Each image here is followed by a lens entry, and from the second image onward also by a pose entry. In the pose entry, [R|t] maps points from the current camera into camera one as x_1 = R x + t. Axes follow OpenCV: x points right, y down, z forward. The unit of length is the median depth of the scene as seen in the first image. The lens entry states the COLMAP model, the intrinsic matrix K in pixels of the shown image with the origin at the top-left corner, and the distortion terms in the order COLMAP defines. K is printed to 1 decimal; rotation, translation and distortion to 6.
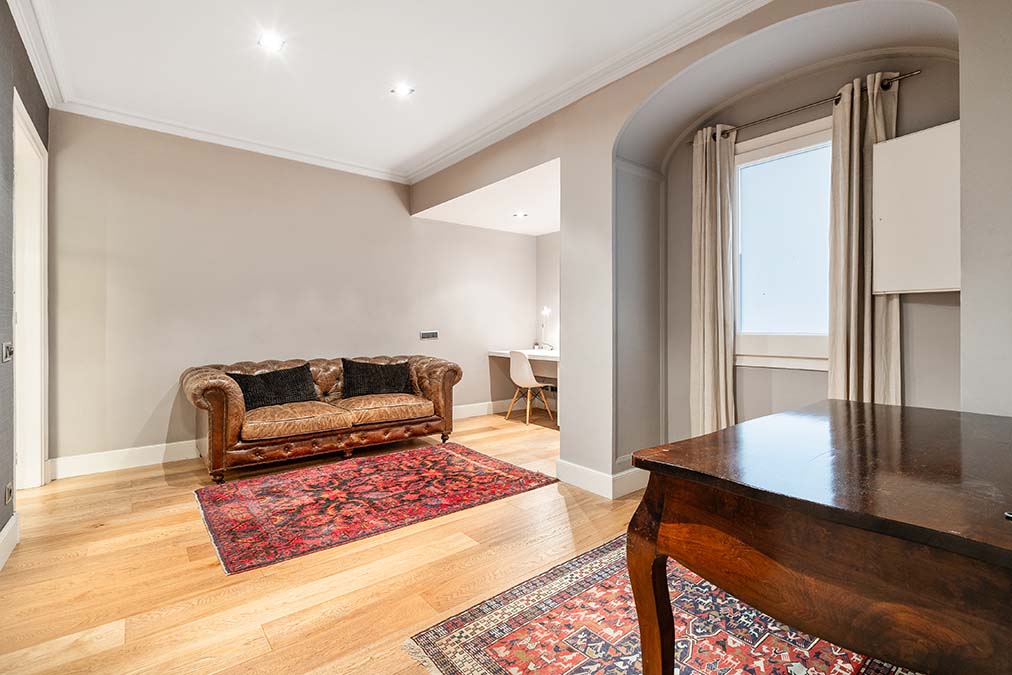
lens RADIAL K [[464.4, 0, 510.6], [0, 464.4, 327.9], [0, 0, 1]] dist [0.008858, -0.001879]
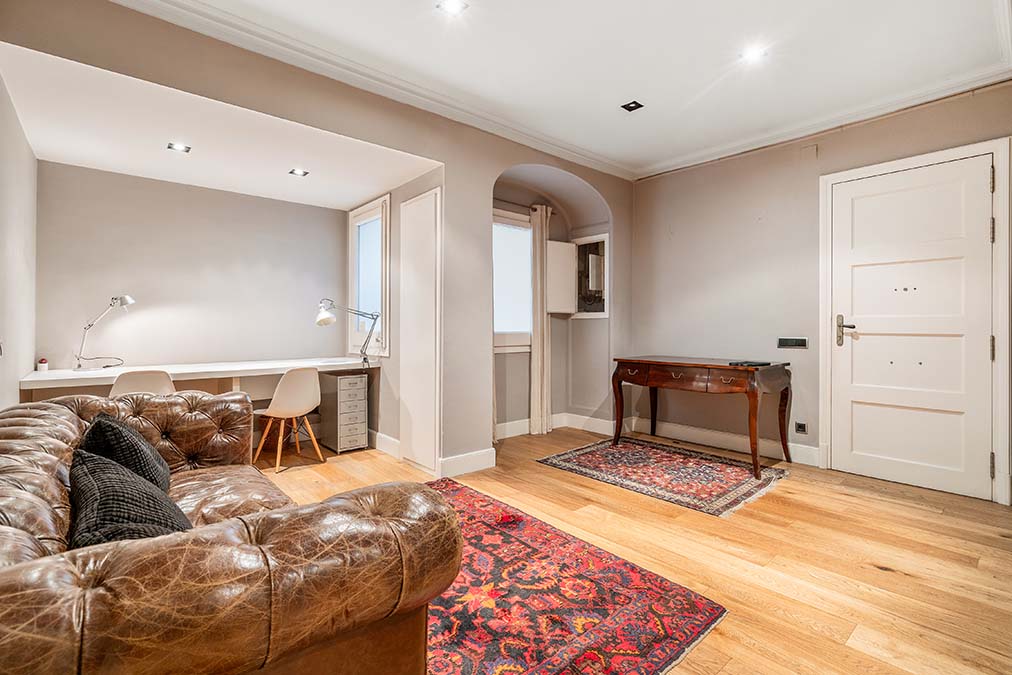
lens RADIAL K [[464.4, 0, 510.7], [0, 464.4, 335.4], [0, 0, 1]] dist [0.008858, -0.001879]
pose [[-0.050242, -0.009833, 0.998689, -1.140187], [0.001097, 0.999950, 0.009901, 0.007164], [-0.998736, 0.001593, -0.050228, 1.140348]]
